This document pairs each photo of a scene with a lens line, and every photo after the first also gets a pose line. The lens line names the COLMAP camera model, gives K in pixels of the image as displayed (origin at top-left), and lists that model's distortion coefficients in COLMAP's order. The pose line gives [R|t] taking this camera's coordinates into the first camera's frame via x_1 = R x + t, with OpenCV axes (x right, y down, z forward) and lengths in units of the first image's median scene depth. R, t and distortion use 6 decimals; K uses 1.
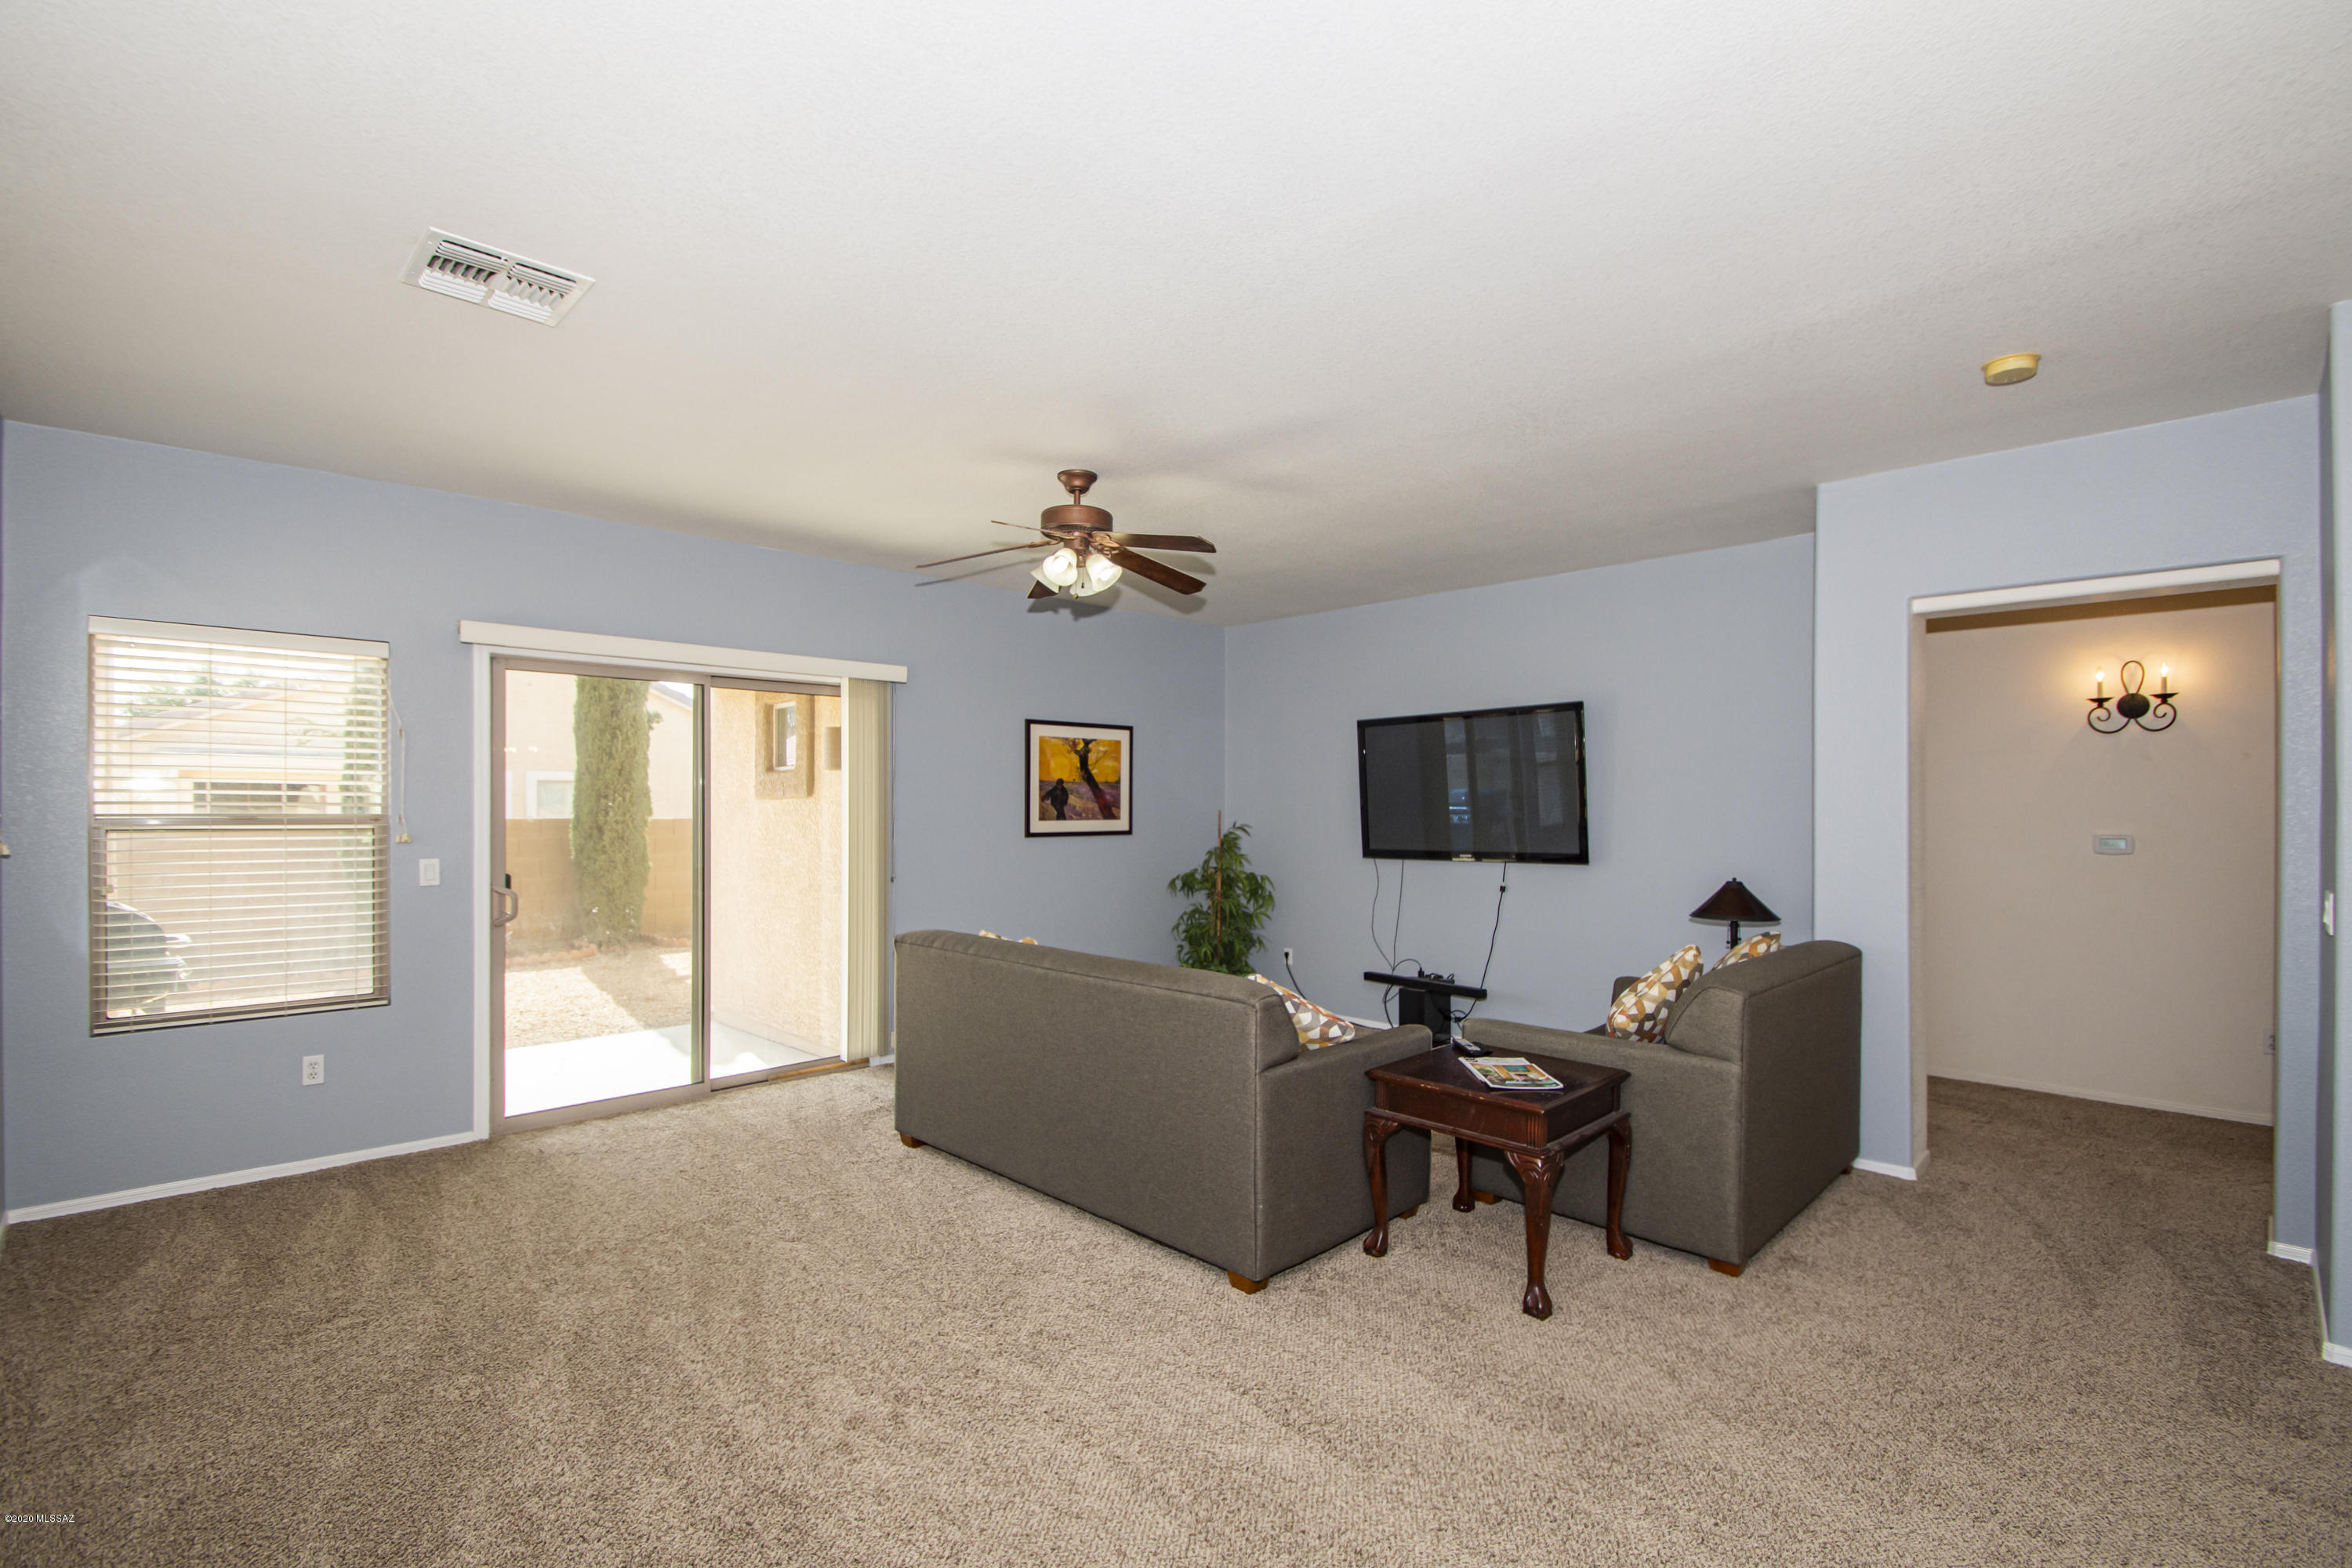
lens RADIAL K [[1050.2, 0, 1137.8], [0, 1050.2, 802.3], [0, 0, 1]] dist [0.003310, -0.008479]
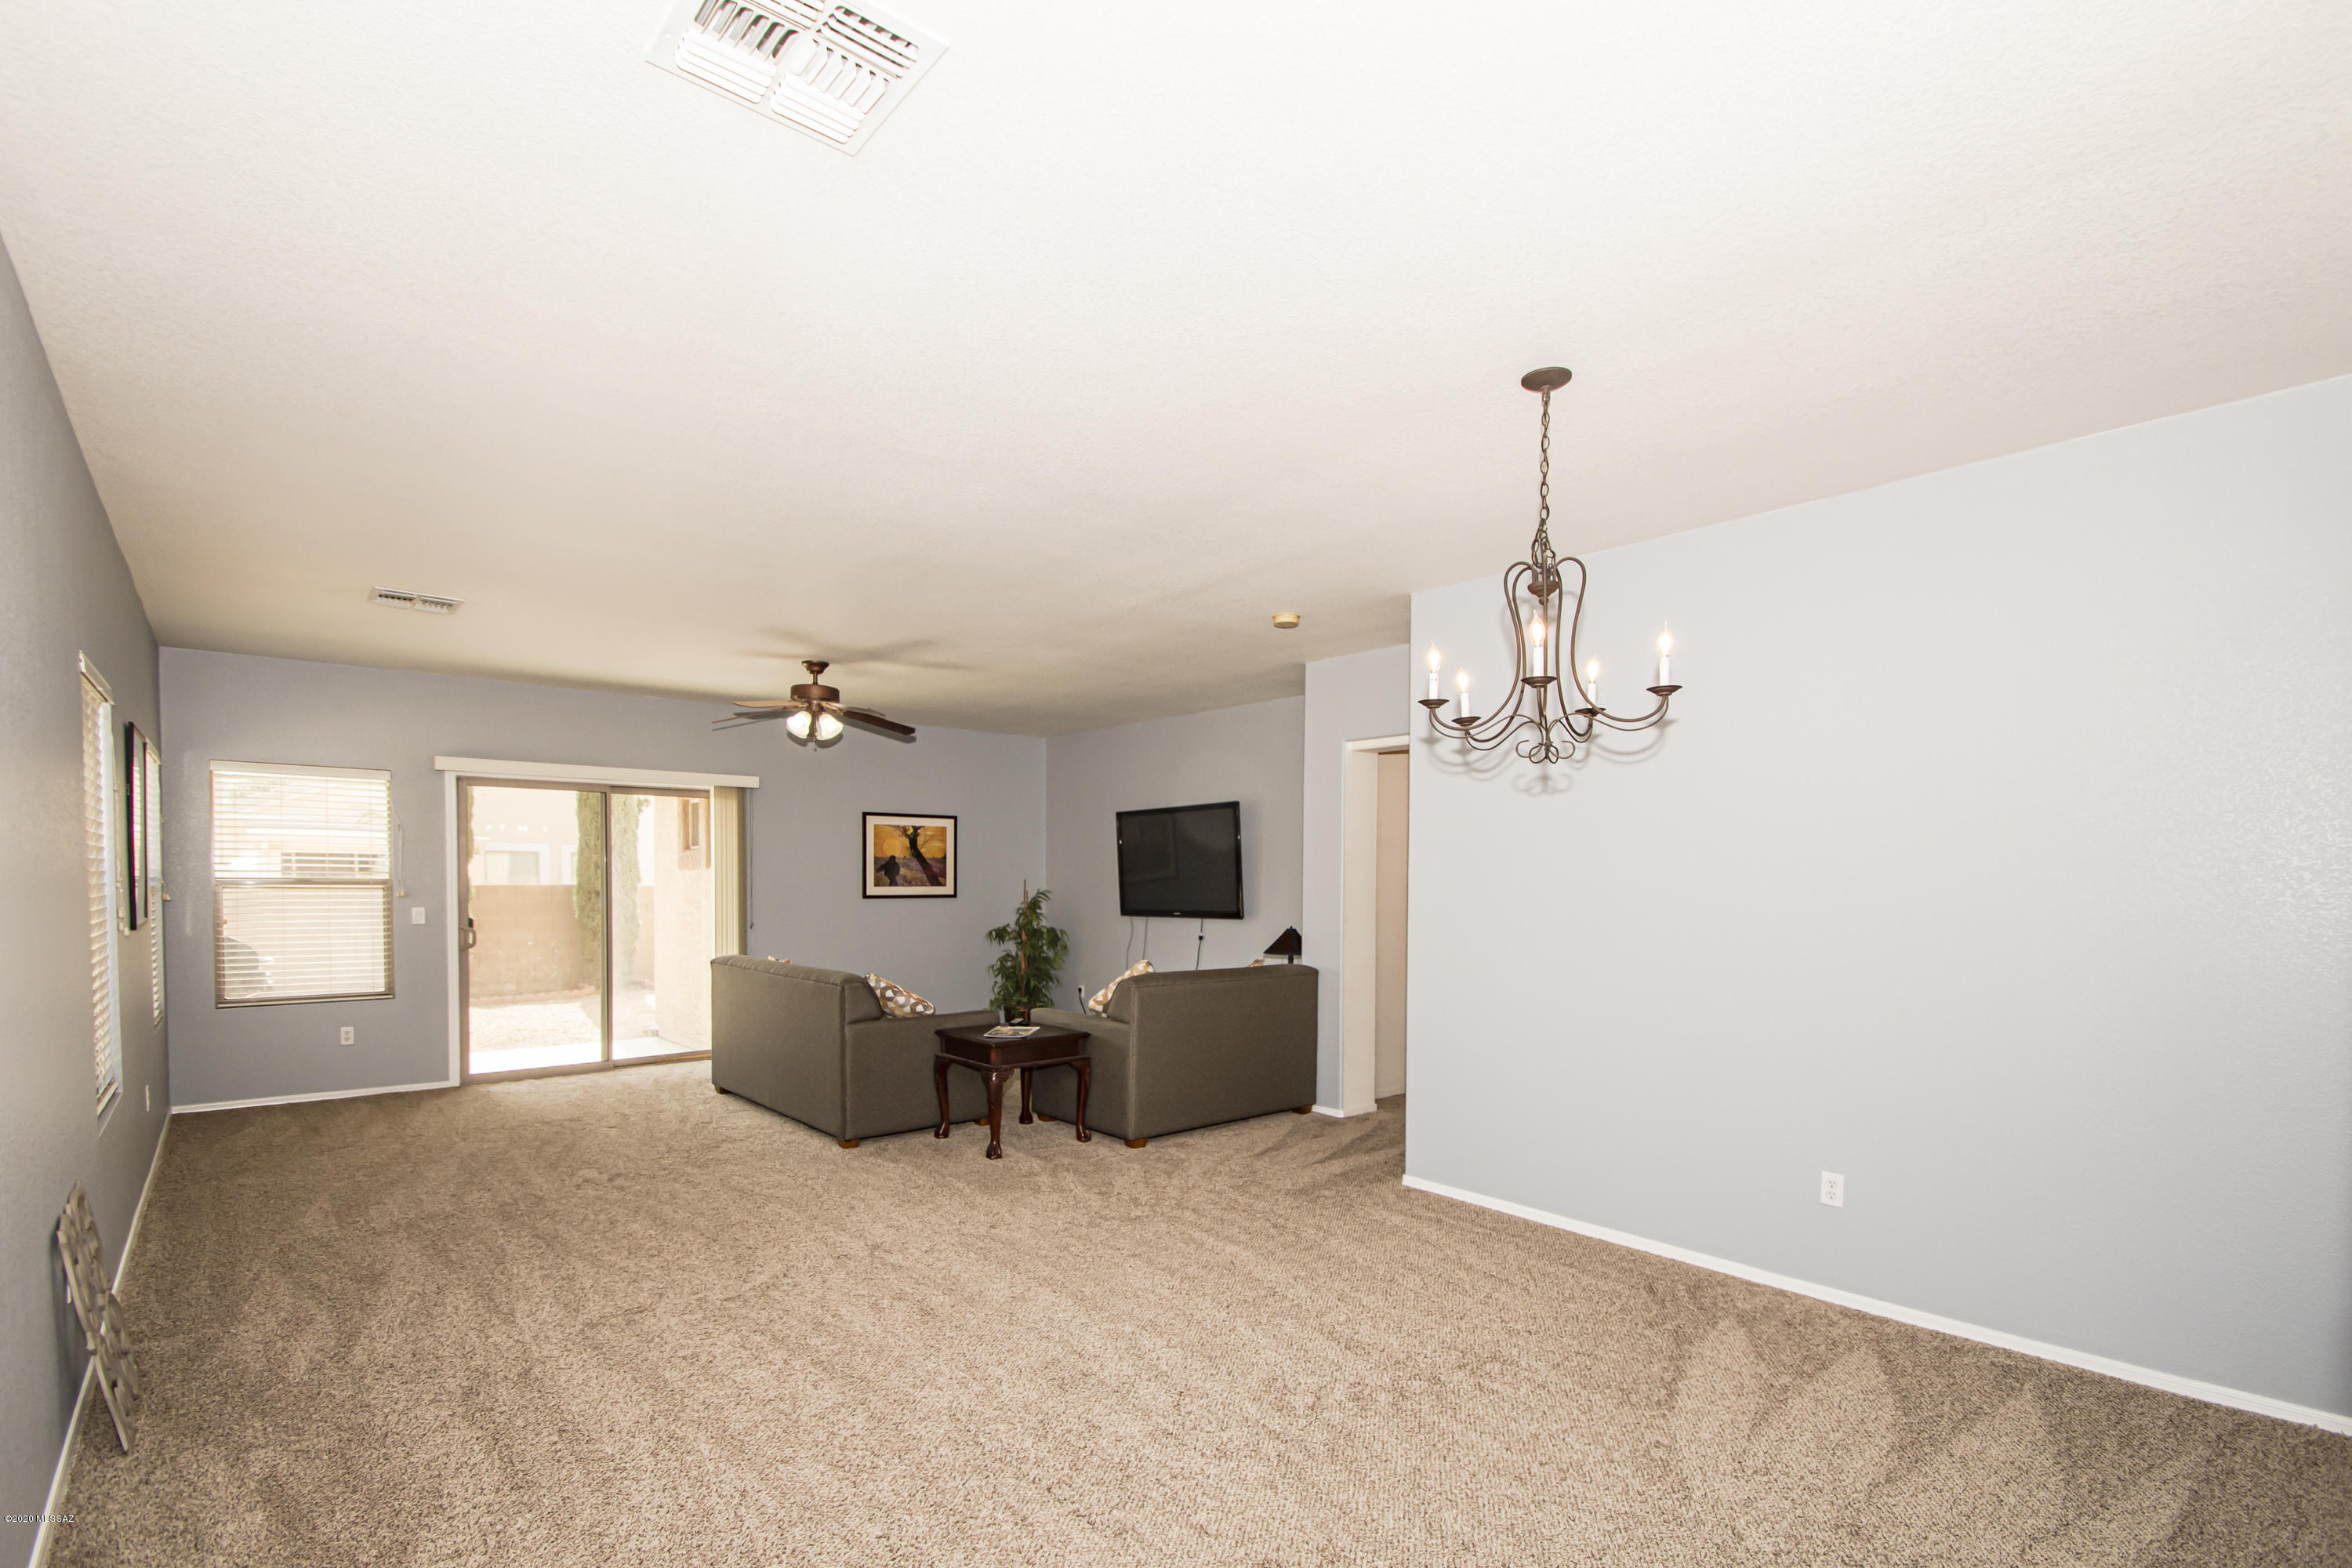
lens RADIAL K [[1063.1, 0, 1161.9], [0, 1063.1, 899.6], [0, 0, 1]] dist [0.001237, -0.008311]
pose [[0.999046, 0.004800, -0.043412, 0.433589], [-0.003769, 0.999709, 0.023808, 0.000174], [0.043514, -0.023622, 0.998774, -0.462465]]
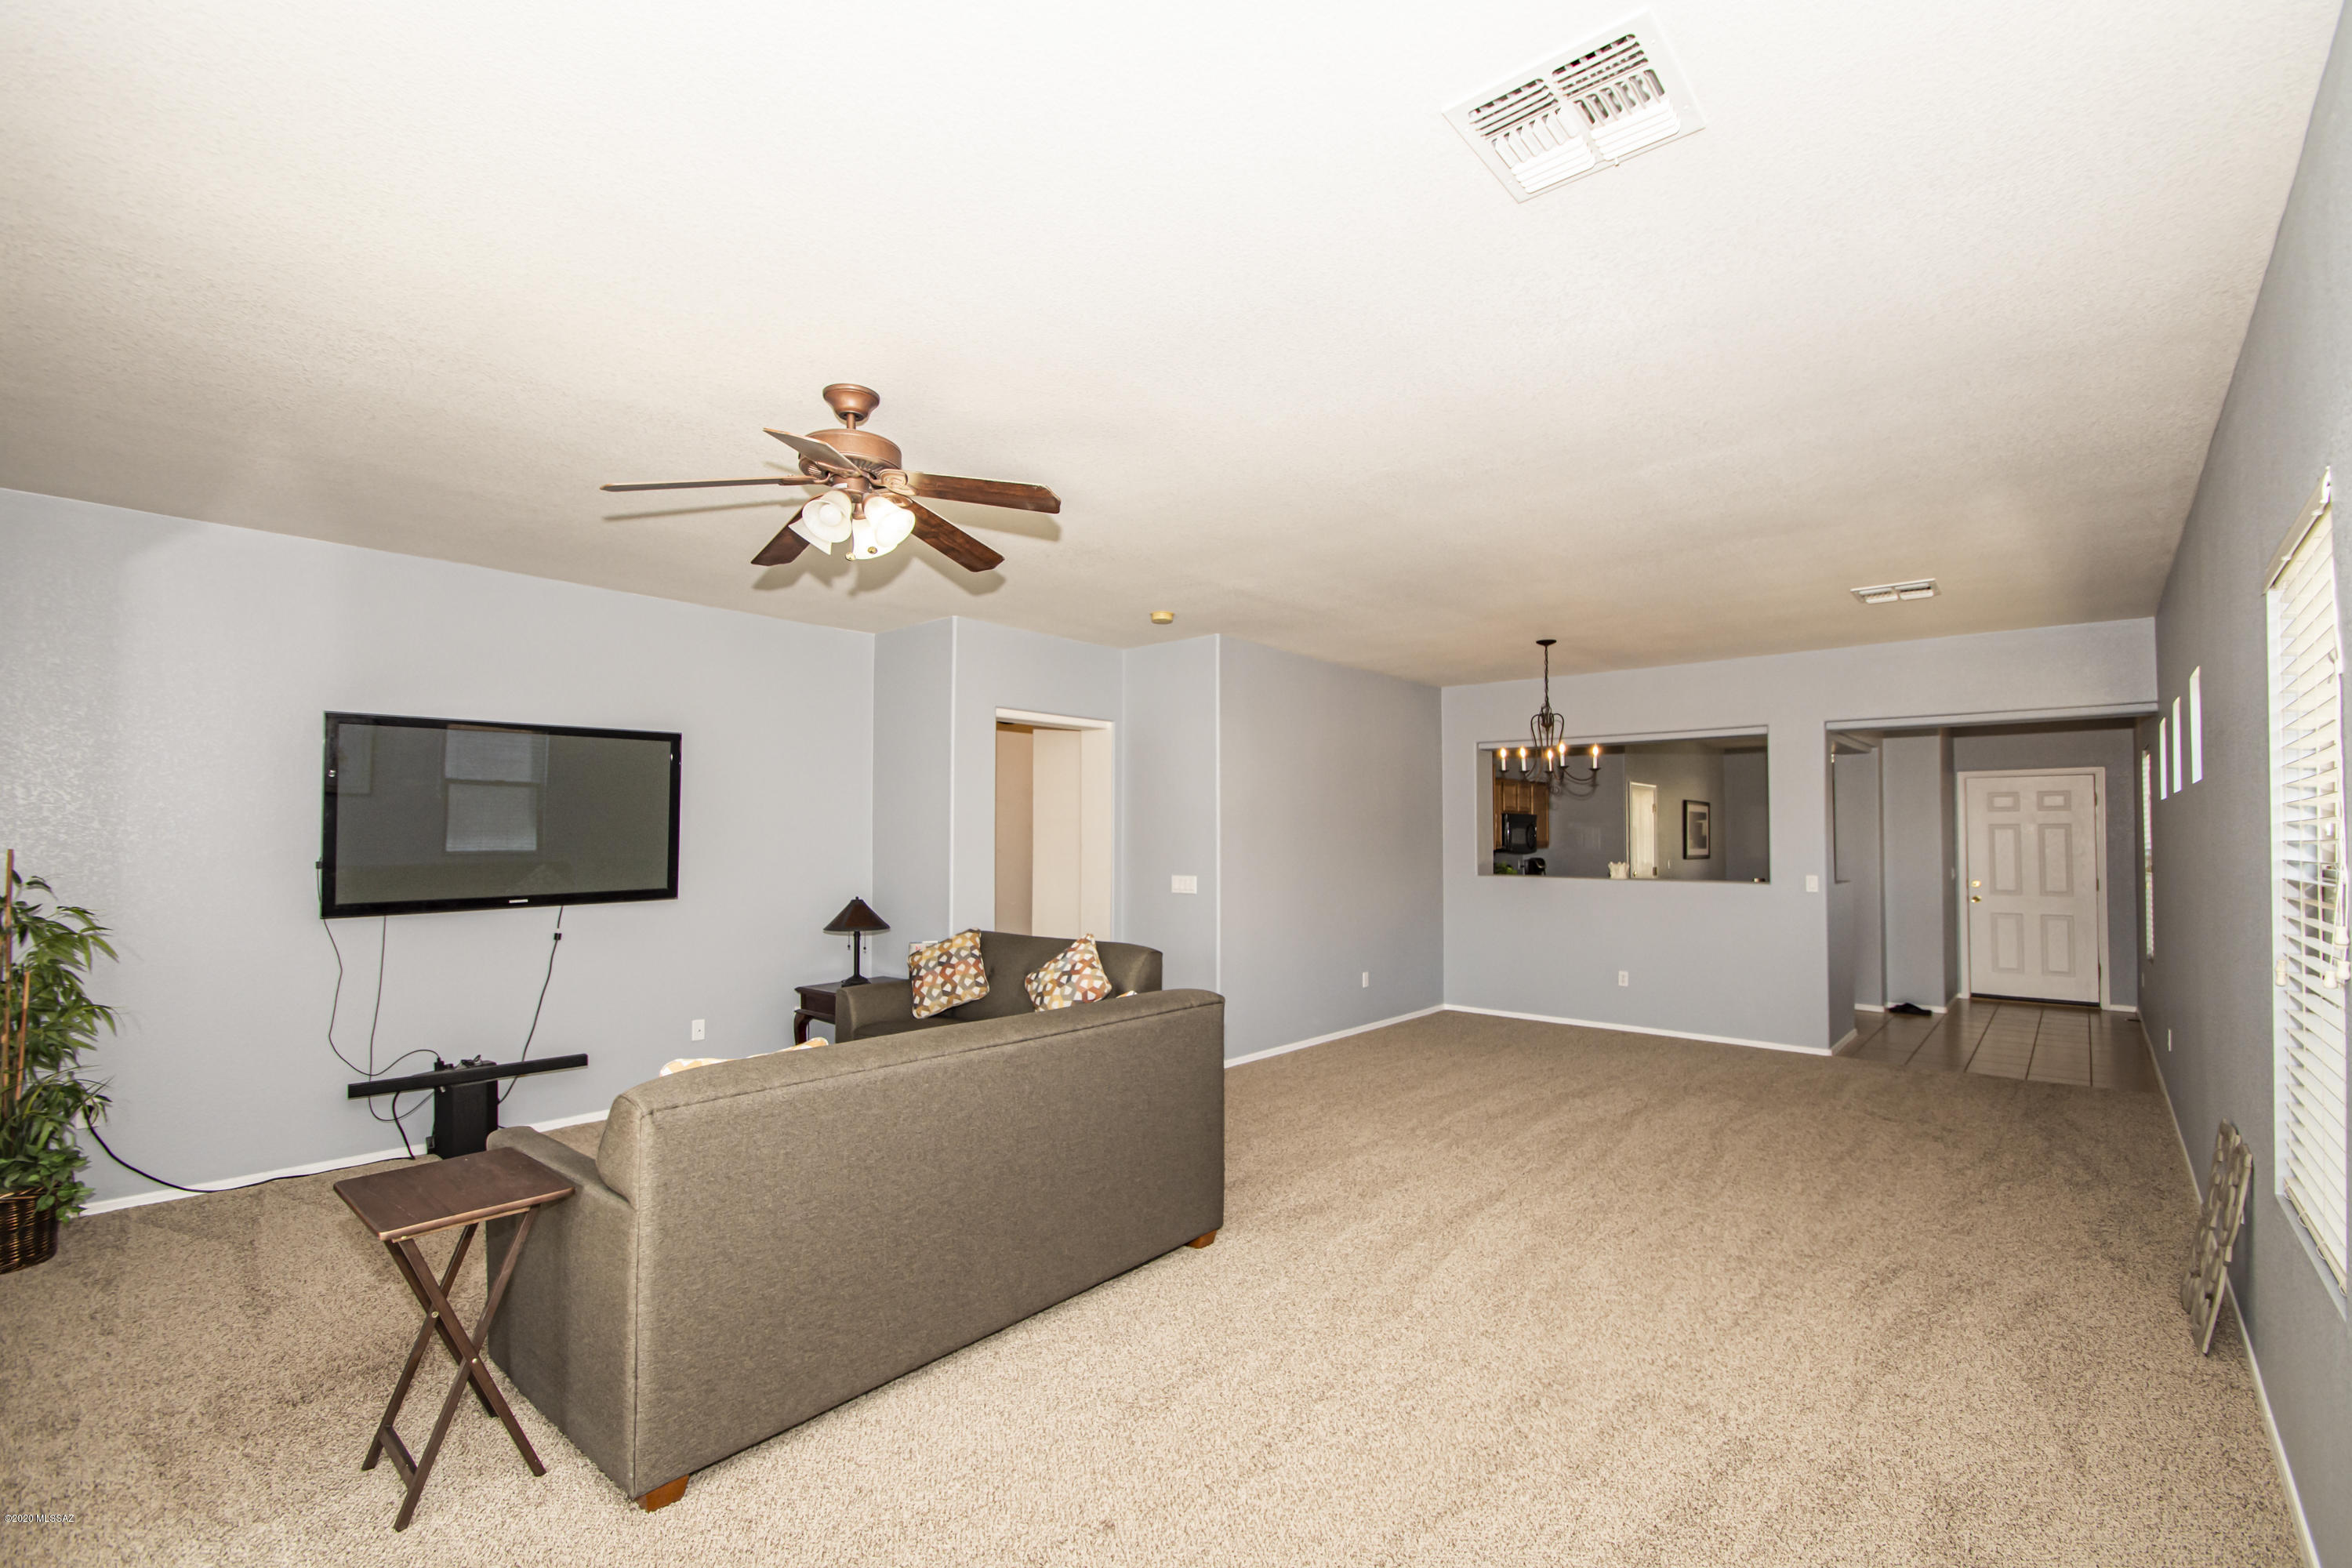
lens RADIAL K [[1008.2, 0, 1211.7], [0, 1008.2, 809.0], [0, 0, 1]] dist [0.007836, -0.013705]
pose [[-0.102072, 0.025503, 0.994450, -0.642122], [-0.004969, 0.999646, -0.026146, -0.003979], [-0.994765, -0.007610, -0.101909, 0.674779]]
